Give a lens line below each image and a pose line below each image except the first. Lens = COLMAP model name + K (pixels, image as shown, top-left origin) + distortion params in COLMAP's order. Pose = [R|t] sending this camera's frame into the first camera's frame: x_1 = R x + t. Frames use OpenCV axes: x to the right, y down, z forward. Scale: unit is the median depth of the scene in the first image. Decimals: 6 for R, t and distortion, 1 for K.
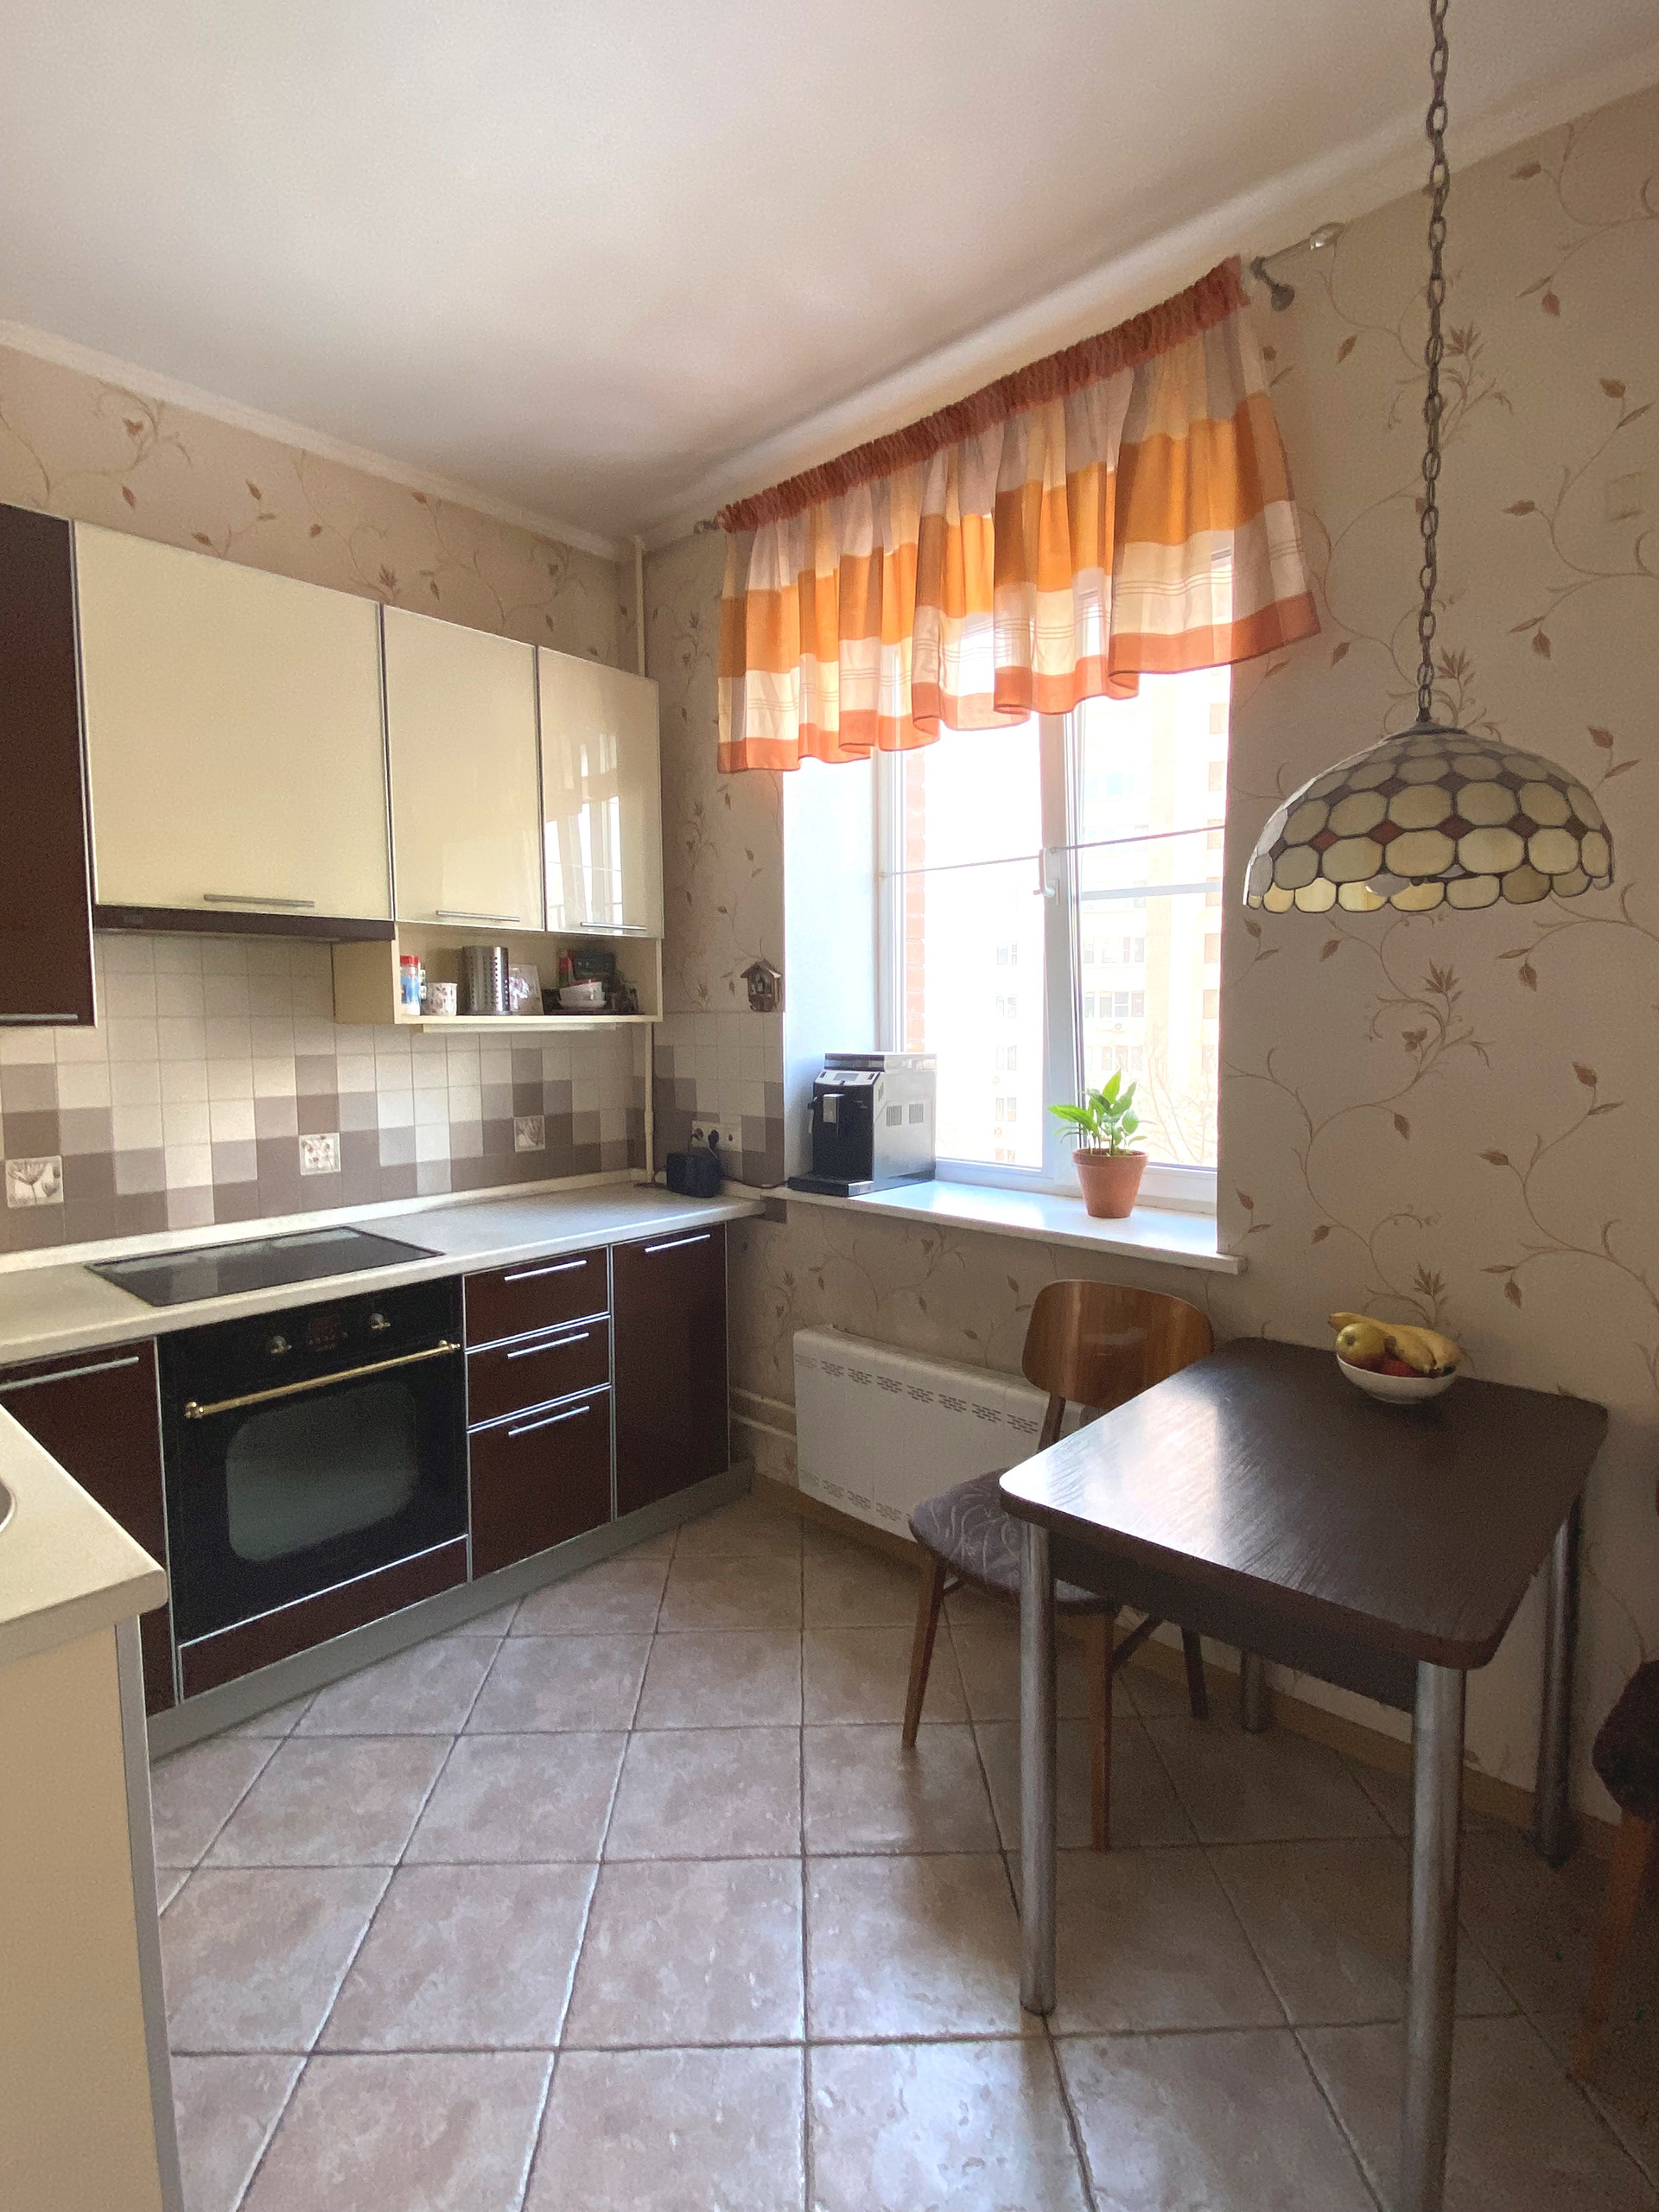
lens RADIAL K [[1069.9, 0, 829.5], [0, 1069.9, 1106.0], [0, 0, 1]] dist [0.001600, -0.030958]
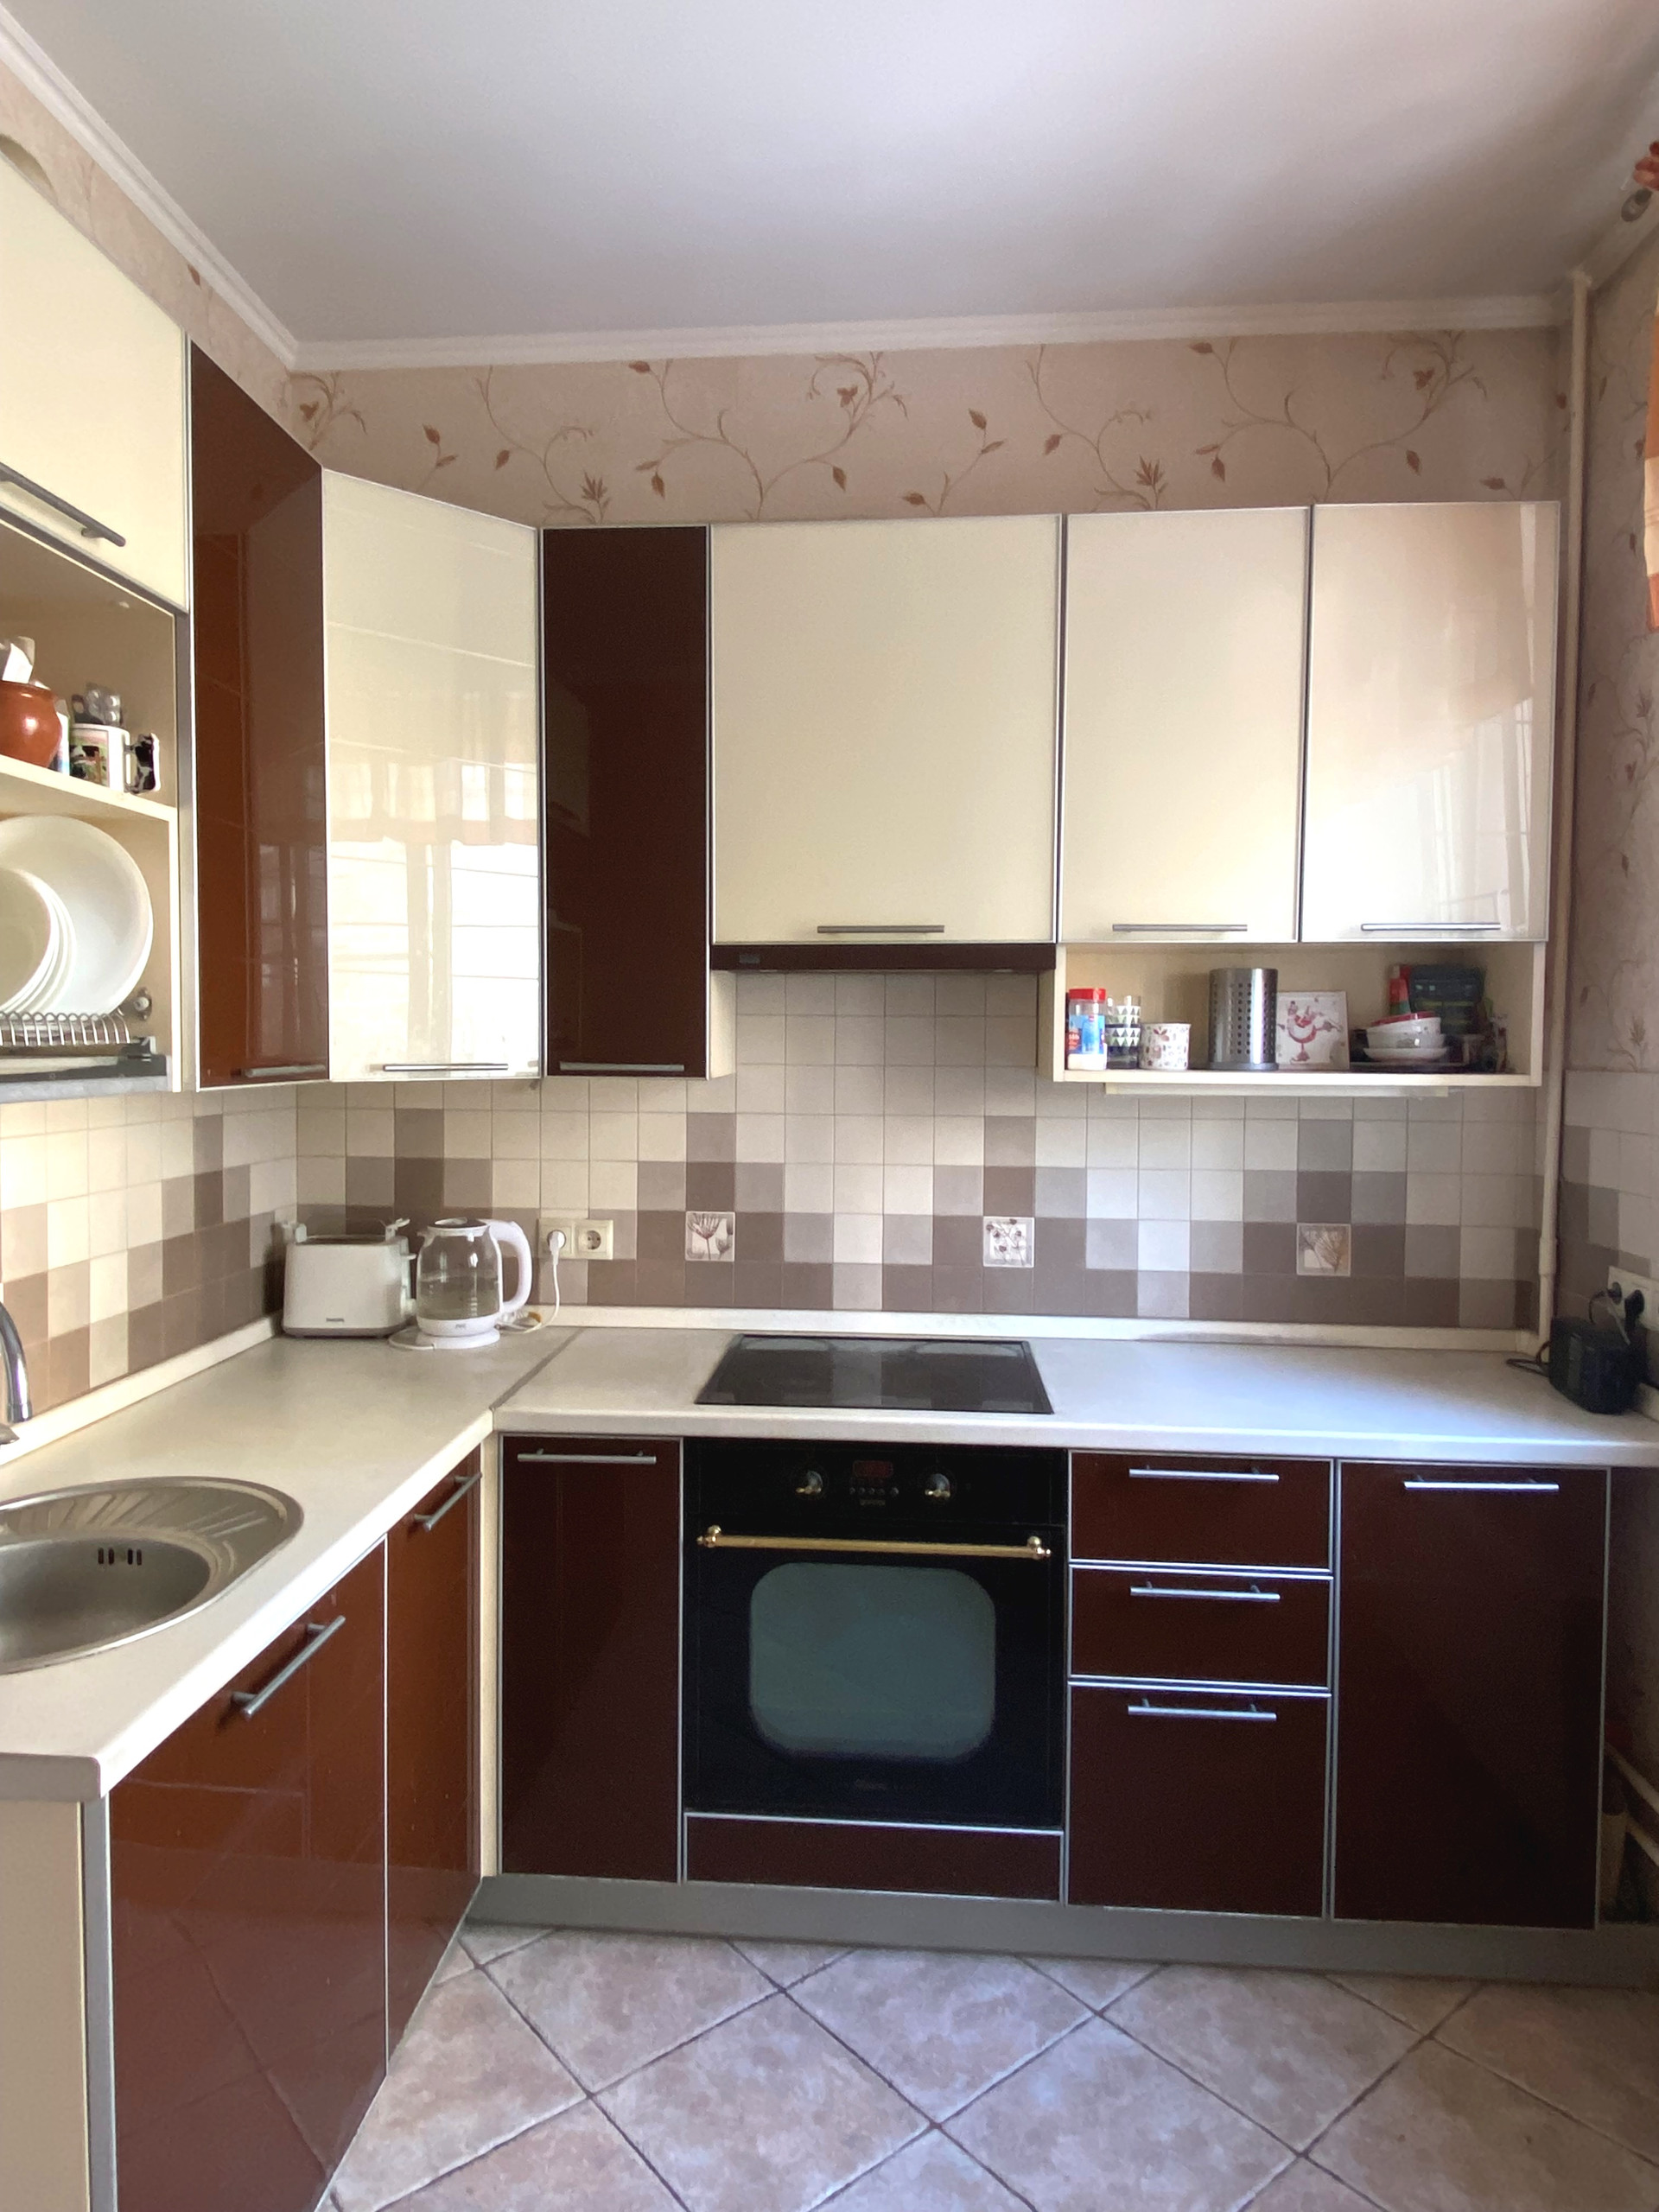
lens RADIAL K [[1320.5, 0, 824.7], [0, 1320.5, 1086.2], [0, 0, 1]] dist [0.039295, -0.058758]
pose [[0.601567, 0.039877, -0.797826, 0.210300], [-0.076478, 0.997041, -0.007830, -0.051690], [0.795153, 0.065726, 0.602836, 0.308934]]
